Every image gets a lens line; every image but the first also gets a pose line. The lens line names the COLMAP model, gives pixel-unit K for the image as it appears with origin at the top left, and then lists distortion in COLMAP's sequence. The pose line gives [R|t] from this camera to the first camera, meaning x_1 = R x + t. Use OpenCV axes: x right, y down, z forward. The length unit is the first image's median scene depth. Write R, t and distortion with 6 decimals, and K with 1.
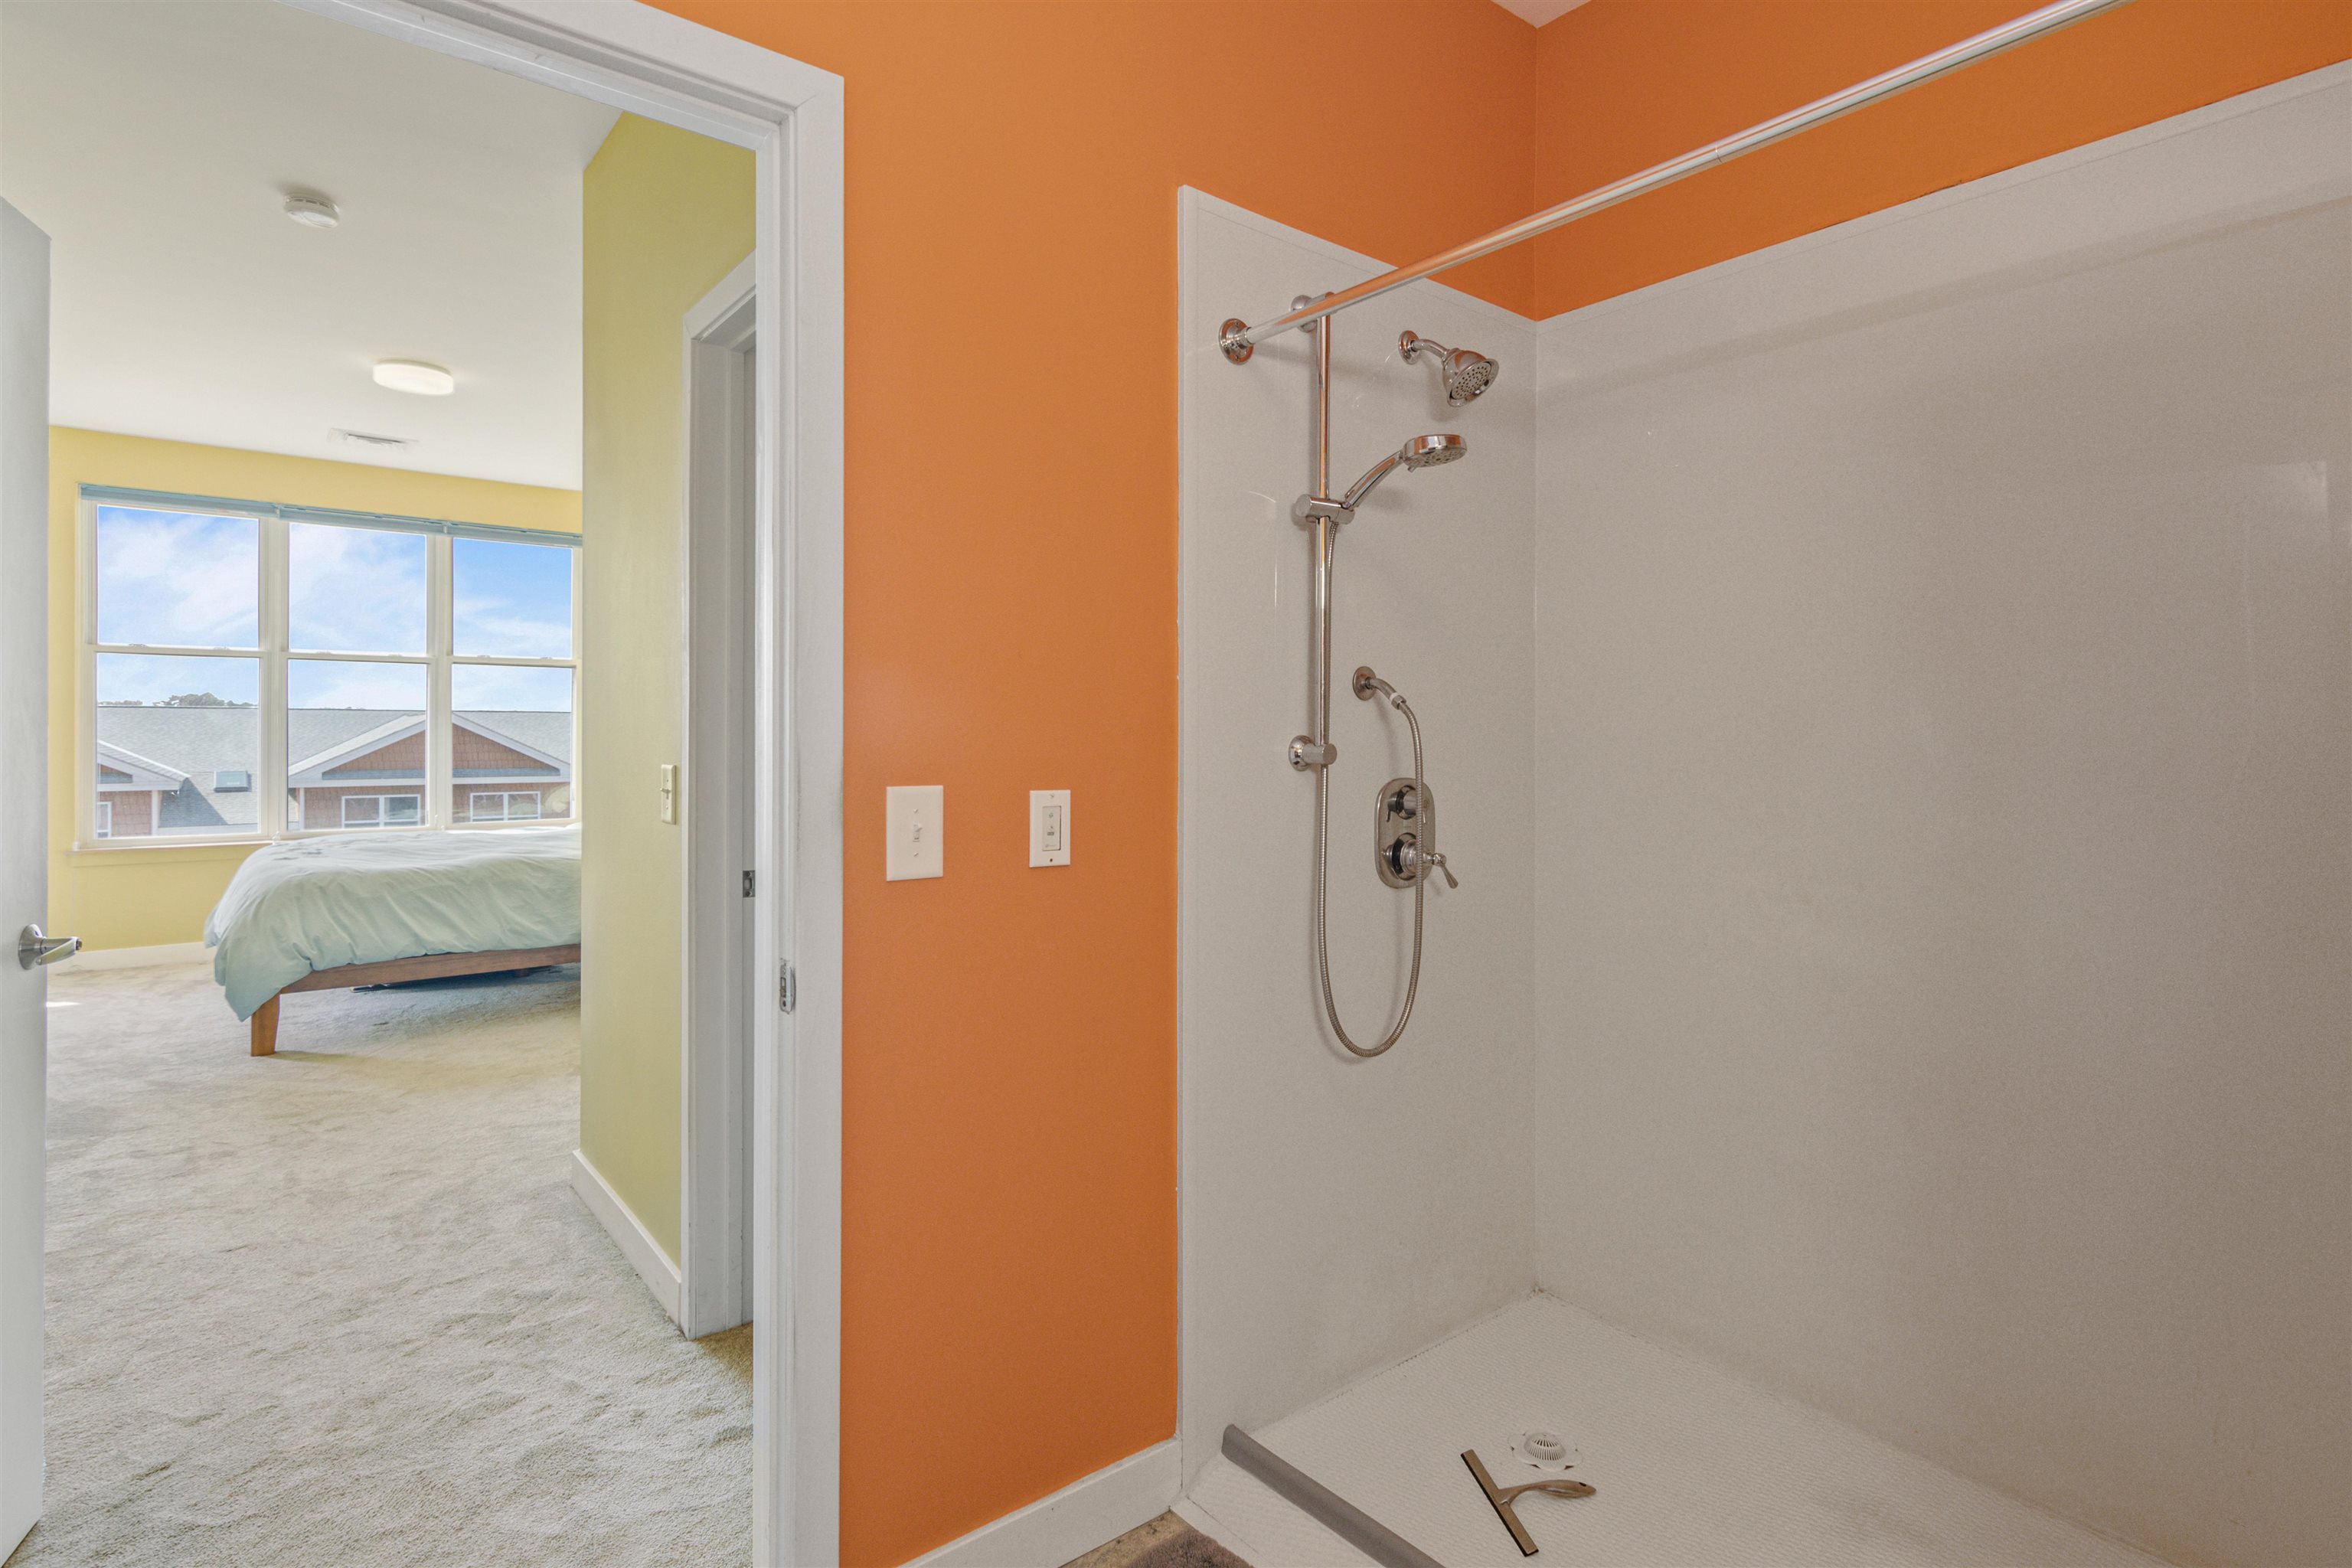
lens RADIAL K [[1152.7, 0, 1202.1], [0, 1152.7, 731.4], [0, 0, 1]] dist [-0.002827, 0.001324]
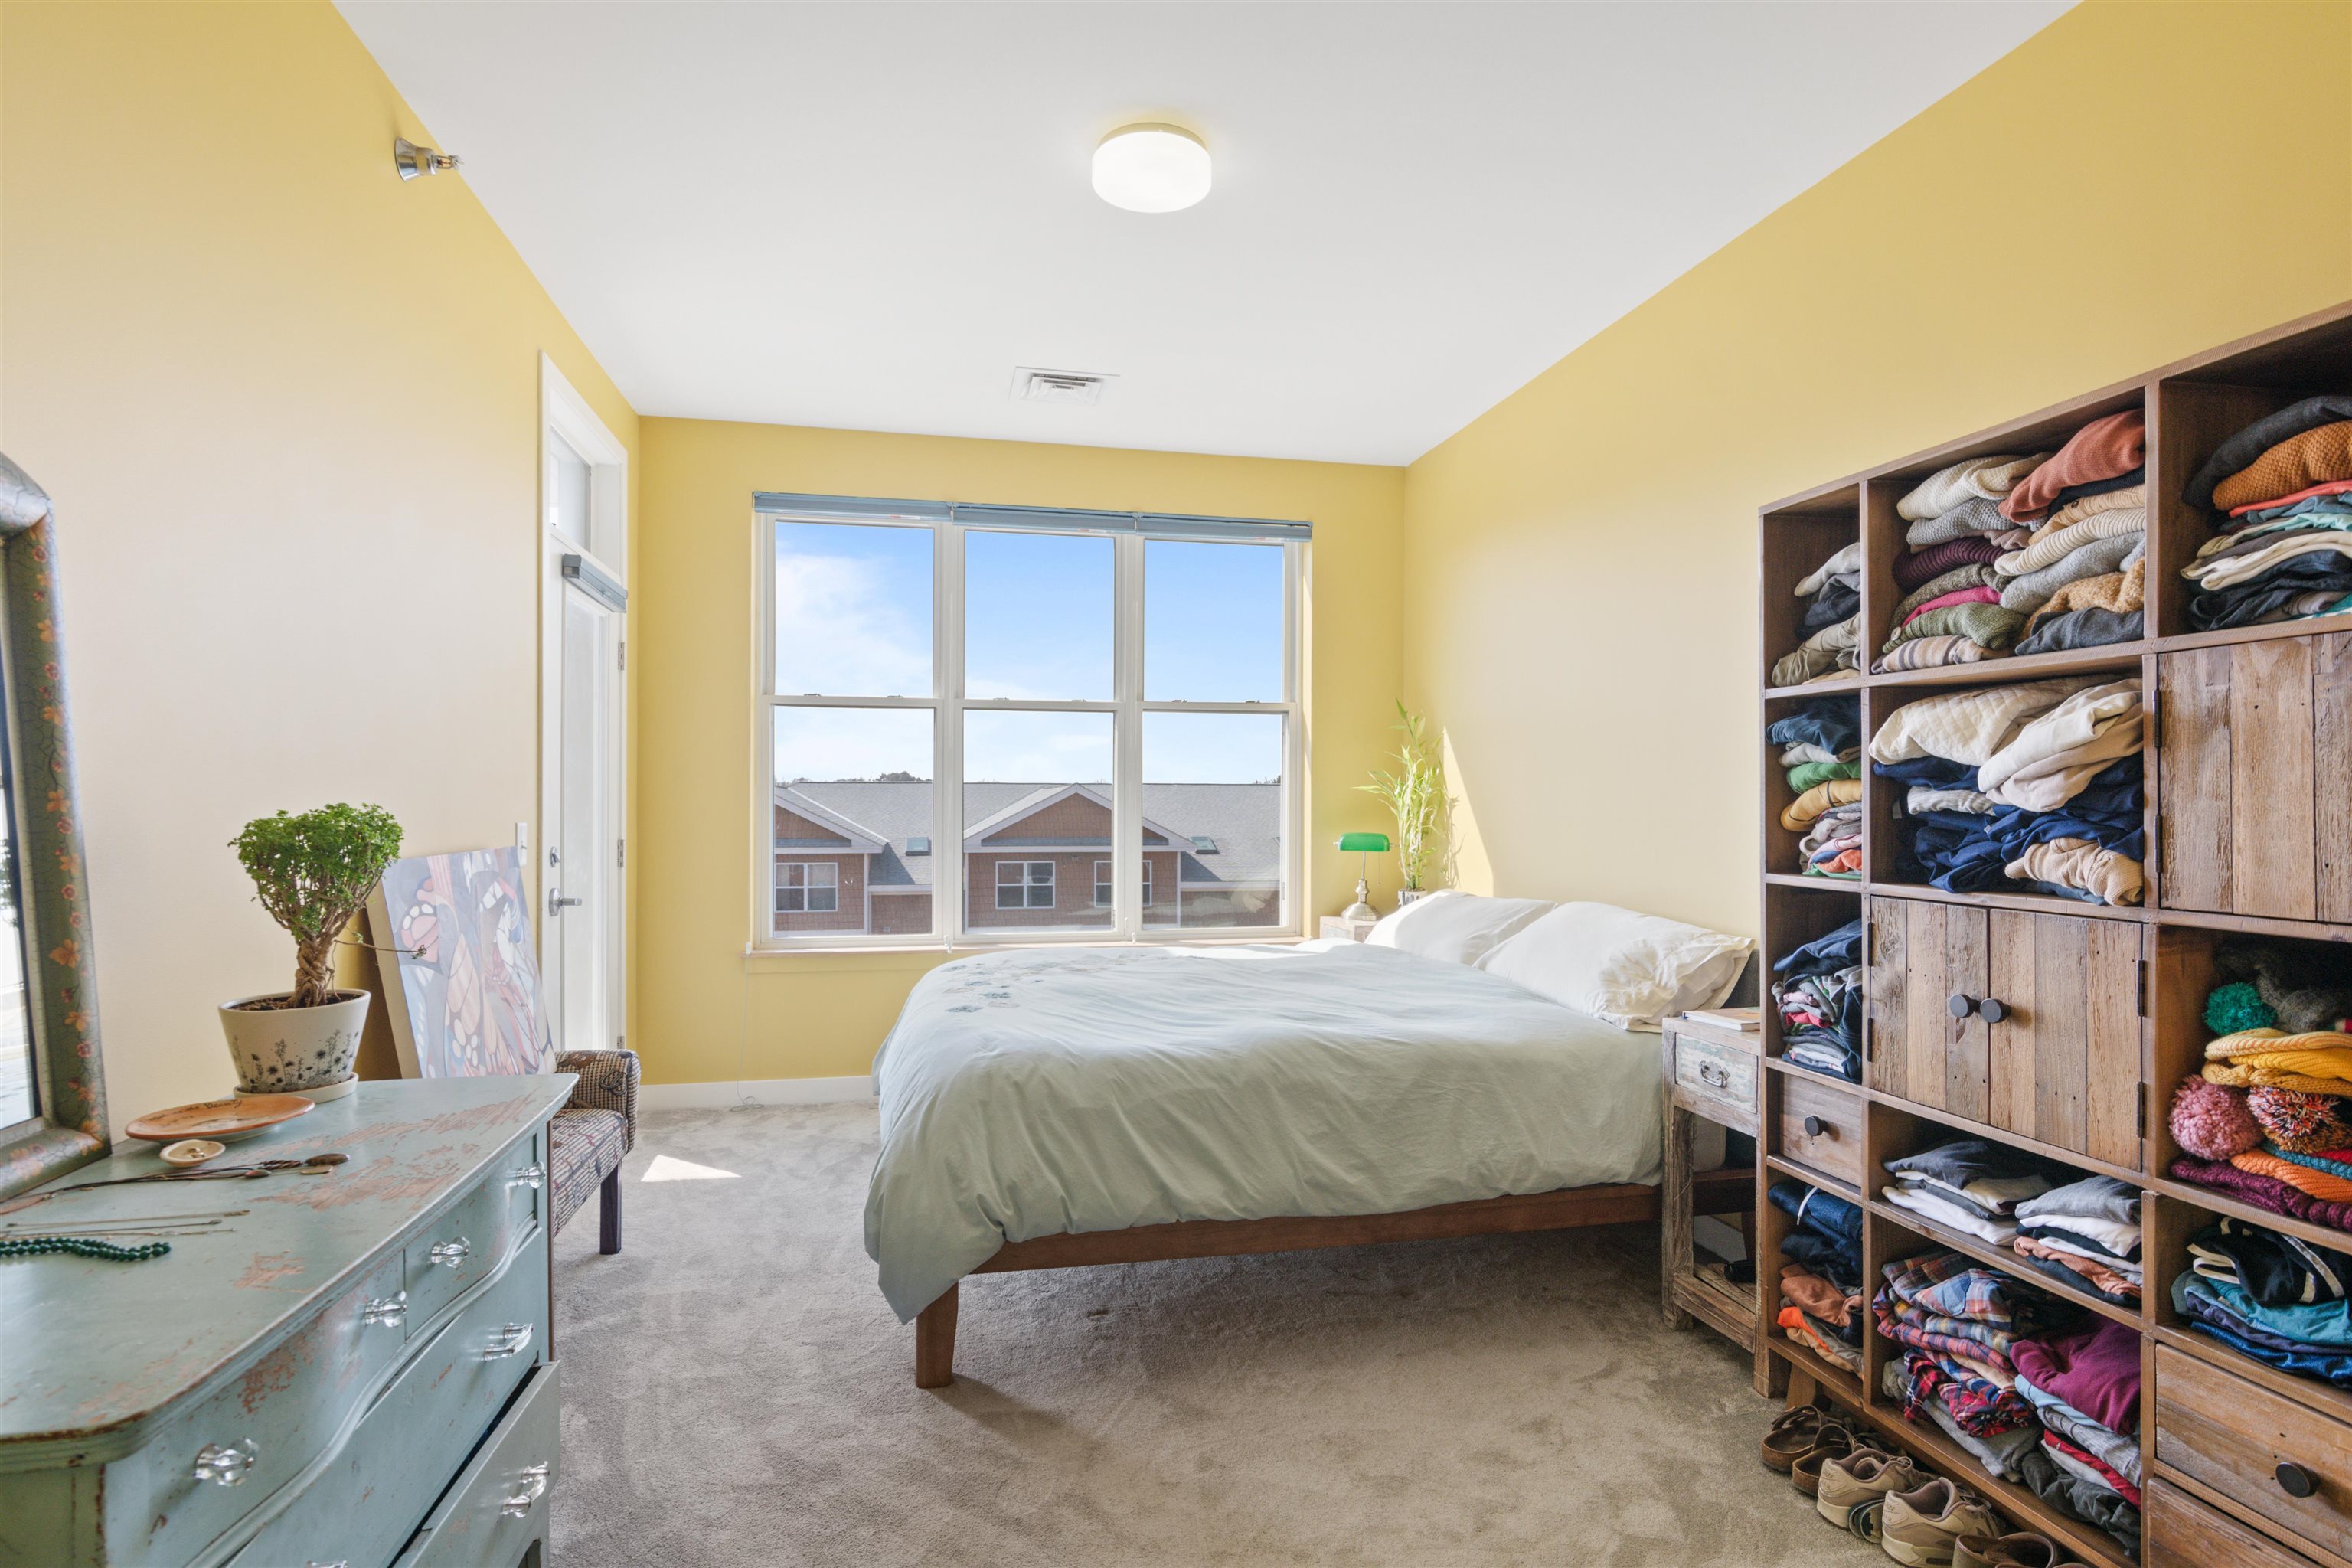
lens RADIAL K [[1211.9, 0, 1176.8], [0, 1211.9, 798.9], [0, 0, 1]] dist [-0.004476, 0.001588]
pose [[0.881943, -0.002633, -0.471348, -0.408081], [0.001483, 0.999995, -0.002813, 0.000553], [0.471353, 0.001782, 0.881943, 0.504148]]
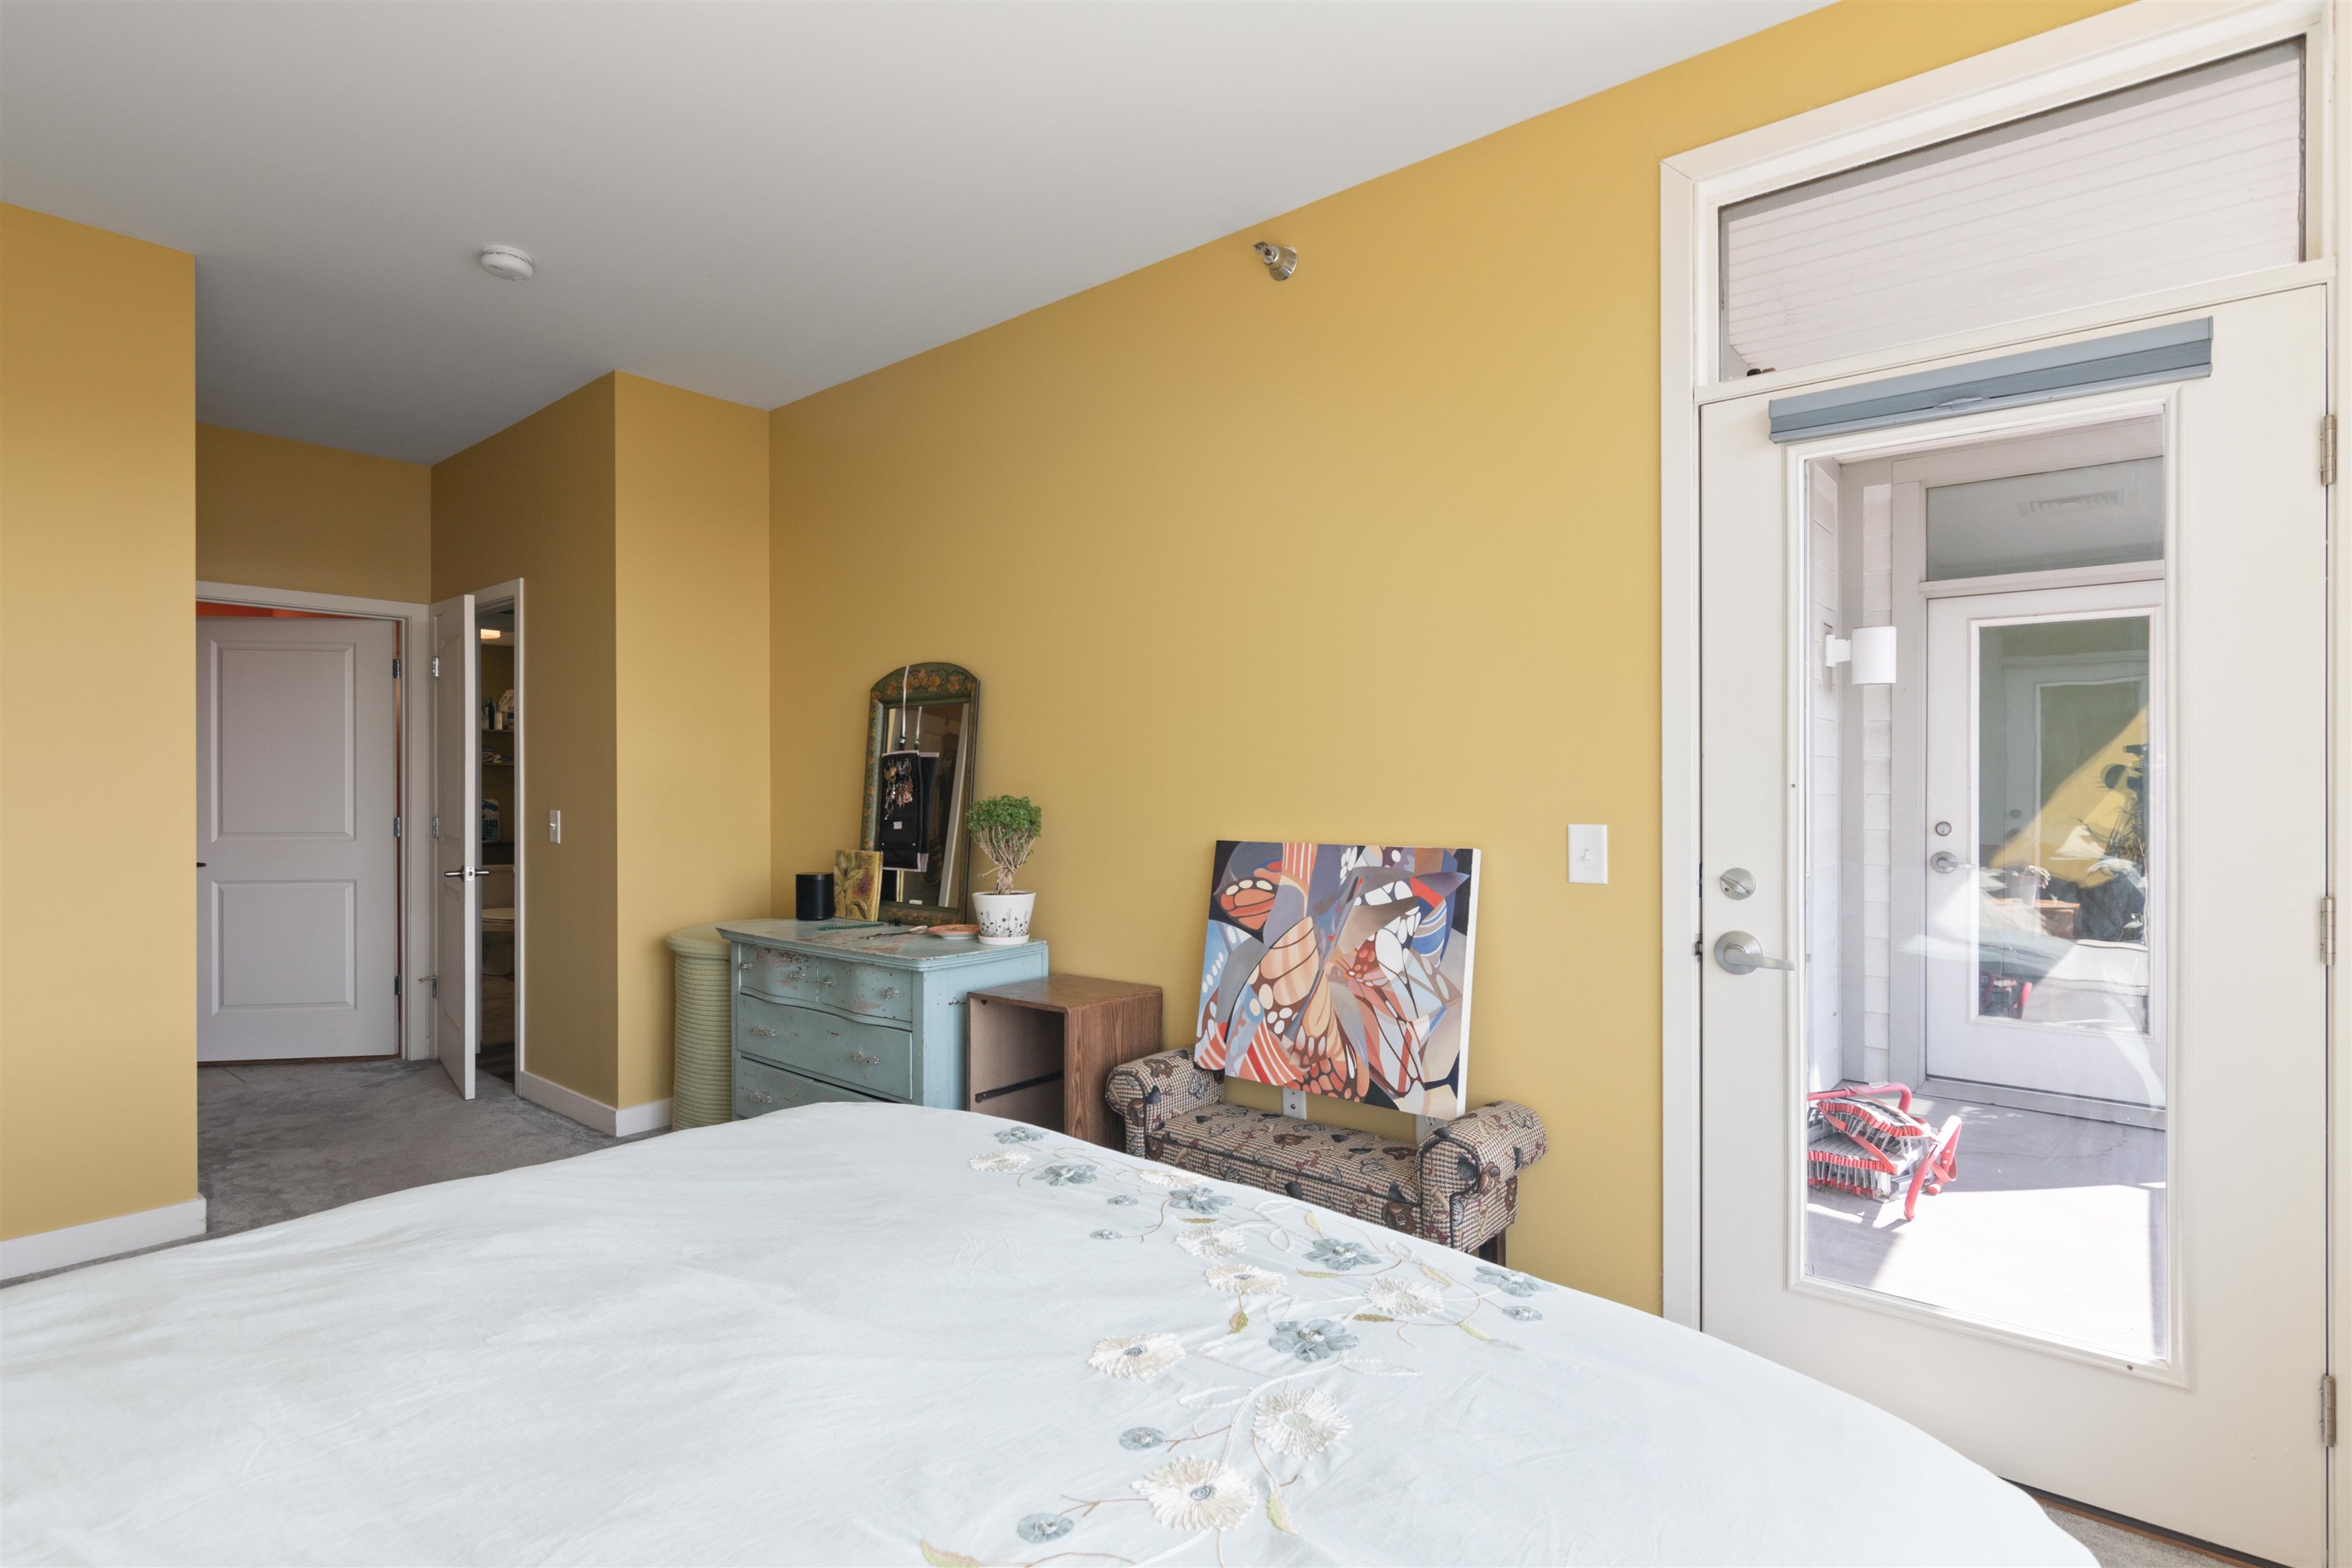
lens RADIAL K [[1152.7, 0, 1181.8], [0, 1152.7, 781.0], [0, 0, 1]] dist [-0.002827, 0.001324]
pose [[-0.982867, -0.001564, -0.184310, -0.815911], [-0.001230, 0.999997, -0.001930, -0.007008], [0.184313, -0.001670, -0.982866, 1.455607]]
